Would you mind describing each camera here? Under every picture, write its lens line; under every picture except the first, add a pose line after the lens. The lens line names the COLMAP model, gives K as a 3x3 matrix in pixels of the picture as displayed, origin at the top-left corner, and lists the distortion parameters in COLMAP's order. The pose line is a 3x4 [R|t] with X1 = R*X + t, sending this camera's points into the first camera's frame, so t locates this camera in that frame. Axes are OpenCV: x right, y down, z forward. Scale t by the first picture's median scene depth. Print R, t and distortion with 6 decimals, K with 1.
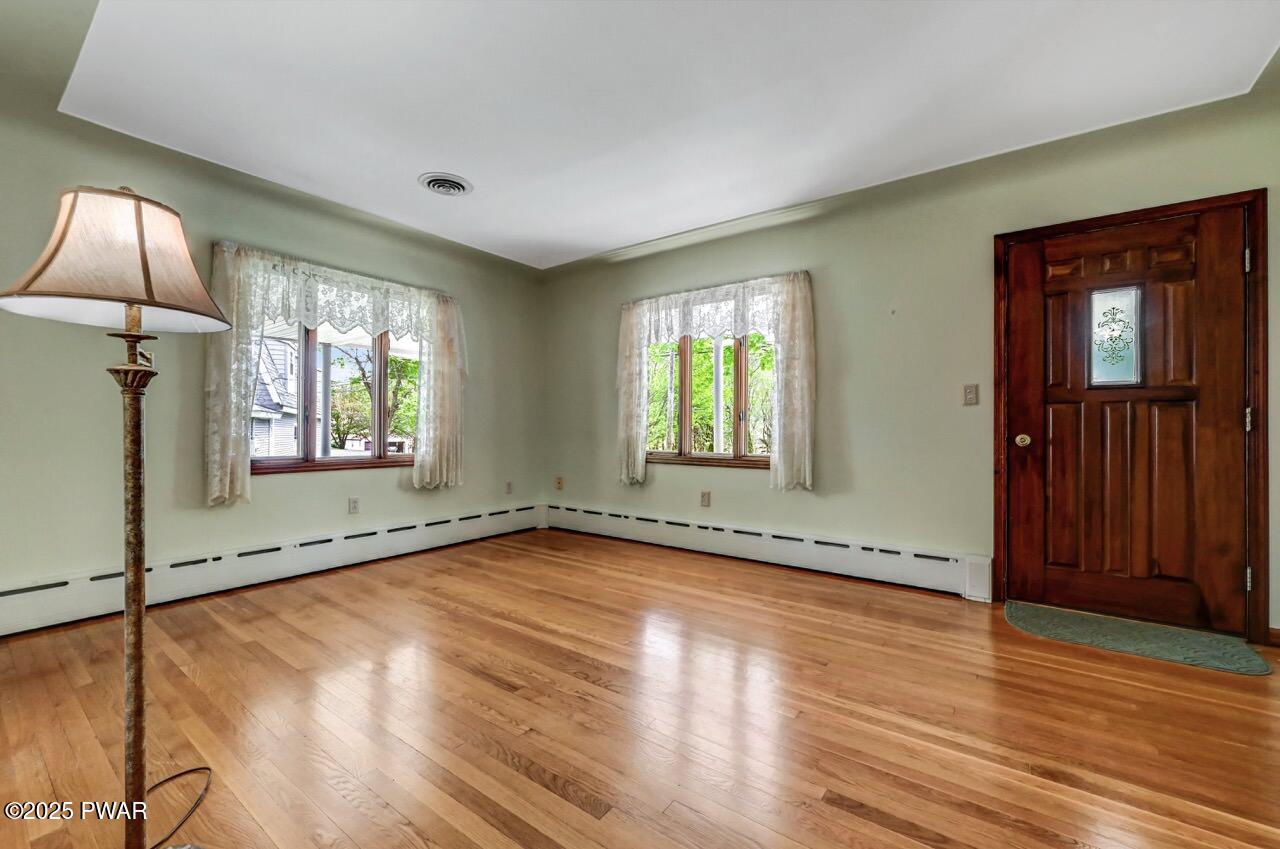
lens RADIAL K [[516.7, 0, 643.6], [0, 516.7, 422.4], [0, 0, 1]] dist [0.000068, -0.000037]
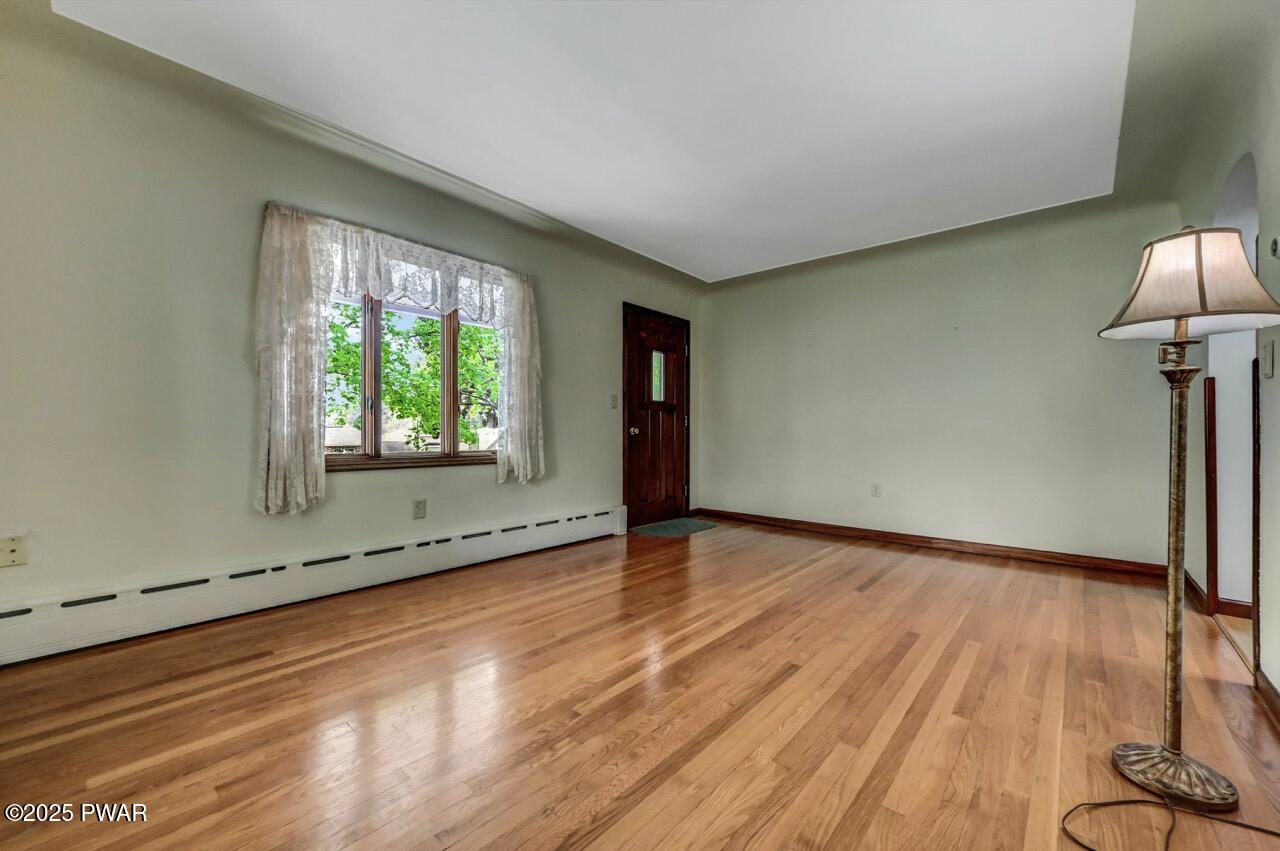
lens RADIAL K [[507.1, 0, 647.1], [0, 507.1, 428.0], [0, 0, 1]] dist [-0.000895, 0.000089]
pose [[0.087289, 0.001409, 0.996182, -0.837827], [-0.016379, 0.999866, 0.000021, 0.021821], [-0.996048, -0.016319, 0.087300, 0.770004]]
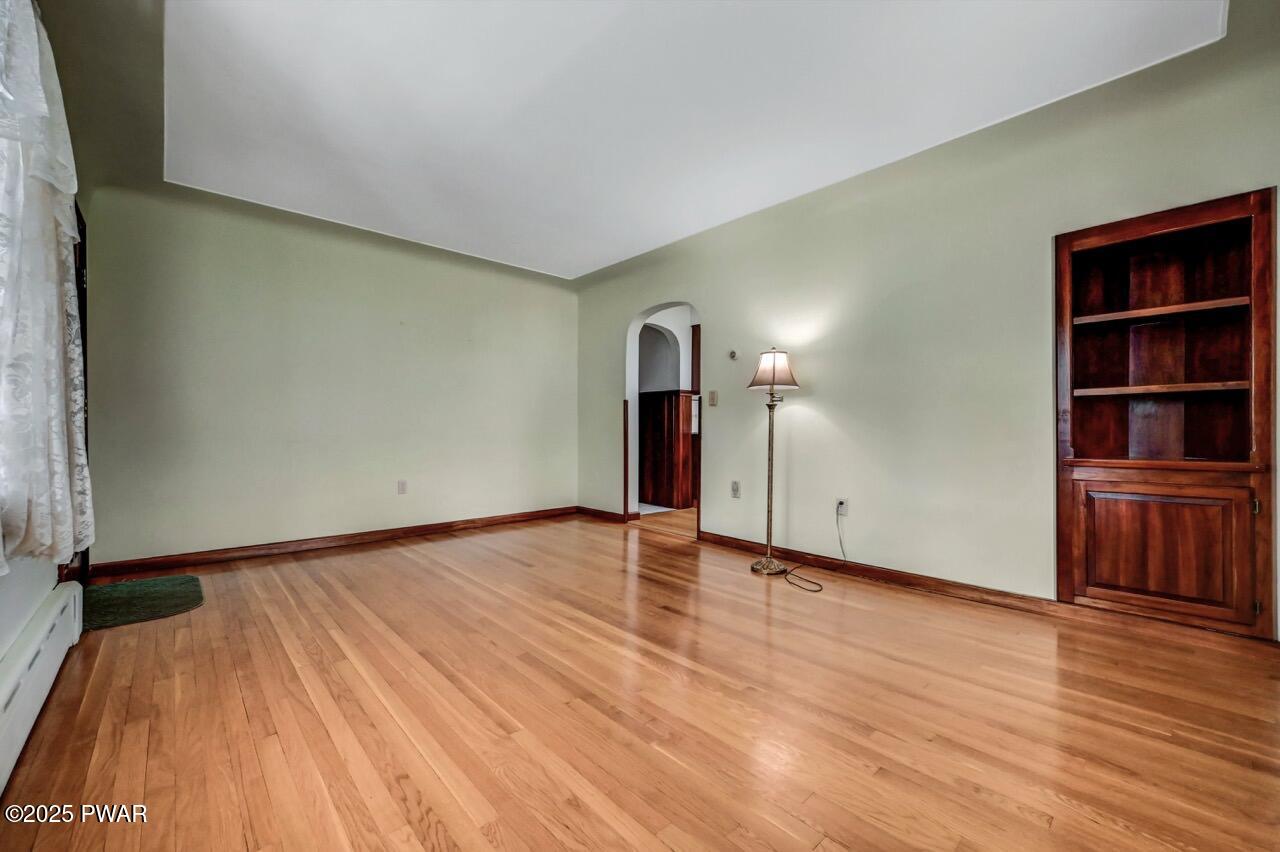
lens RADIAL K [[512.3, 0, 637.1], [0, 512.3, 410.7], [0, 0, 1]] dist [0.000715, 0.000082]
pose [[-0.978899, -0.003512, 0.204315, -0.289046], [-0.014379, 0.998558, -0.051727, 0.041549], [-0.203839, -0.053574, -0.977538, 1.510979]]
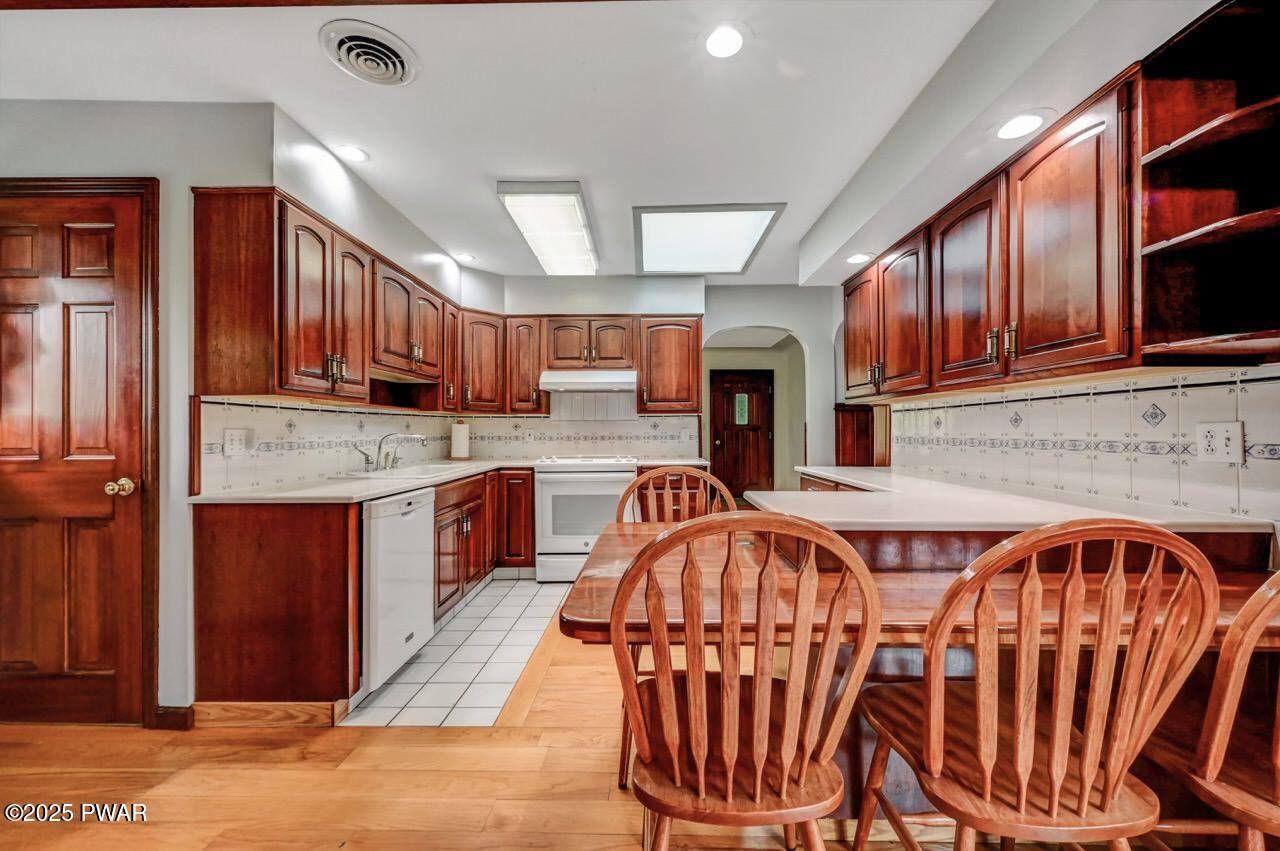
lens RADIAL K [[507.1, 0, 647.1], [0, 507.1, 428.0], [0, 0, 1]] dist [-0.000895, 0.000089]
pose [[0.815165, -0.007802, 0.579176, -1.174831], [0.000267, 0.999914, 0.013093, -0.080240], [-0.579228, -0.010518, 0.815098, -1.029724]]
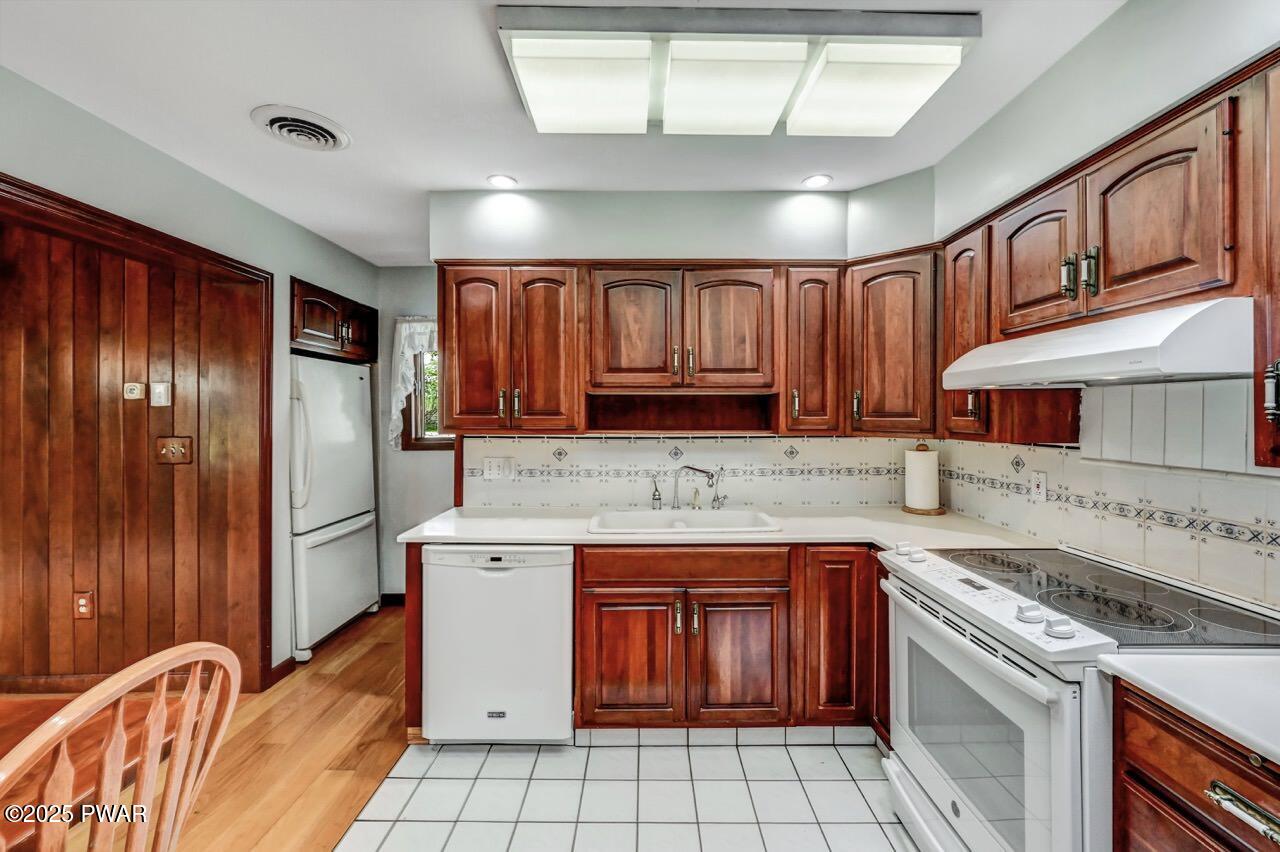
lens RADIAL K [[515.1, 0, 644.1], [0, 515.1, 414.3], [0, 0, 1]] dist [0.000407, 0.000038]
pose [[0.589145, -0.004526, -0.808014, -0.371309], [0.017395, 0.999824, 0.007083, -0.144977], [0.807840, -0.018228, 0.589120, -0.433242]]
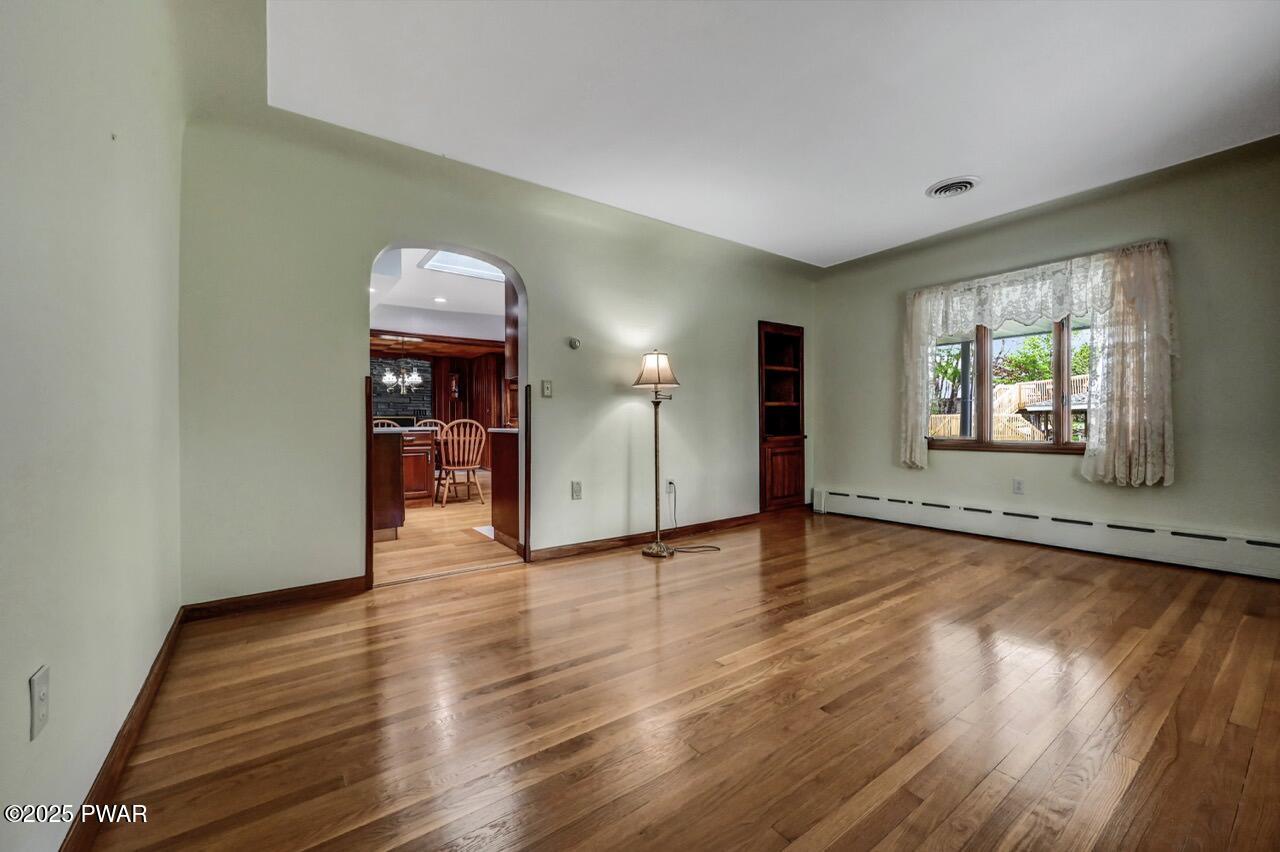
lens RADIAL K [[512.3, 0, 637.1], [0, 512.3, 410.7], [0, 0, 1]] dist [0.000715, 0.000082]
pose [[-0.315505, -0.025704, -0.948576, 0.830676], [0.021007, 0.999199, -0.034063, 0.027633], [0.948691, -0.030674, -0.314712, 0.695496]]
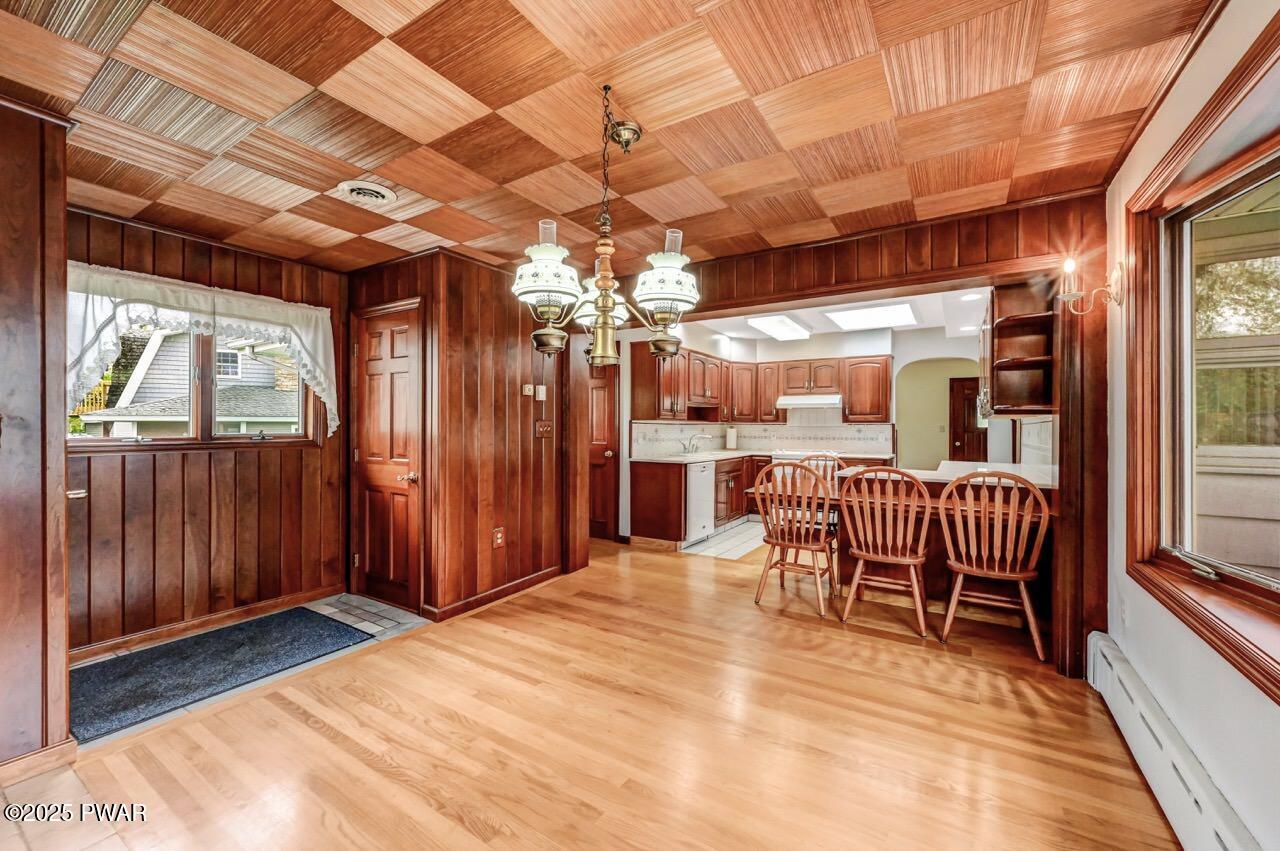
lens RADIAL K [[507.1, 0, 647.1], [0, 507.1, 428.0], [0, 0, 1]] dist [-0.000895, 0.000089]
pose [[0.997398, -0.002628, 0.072041, -1.339320], [0.001229, 0.999810, 0.019444, -0.121347], [-0.072078, -0.019305, 0.997212, -1.887314]]
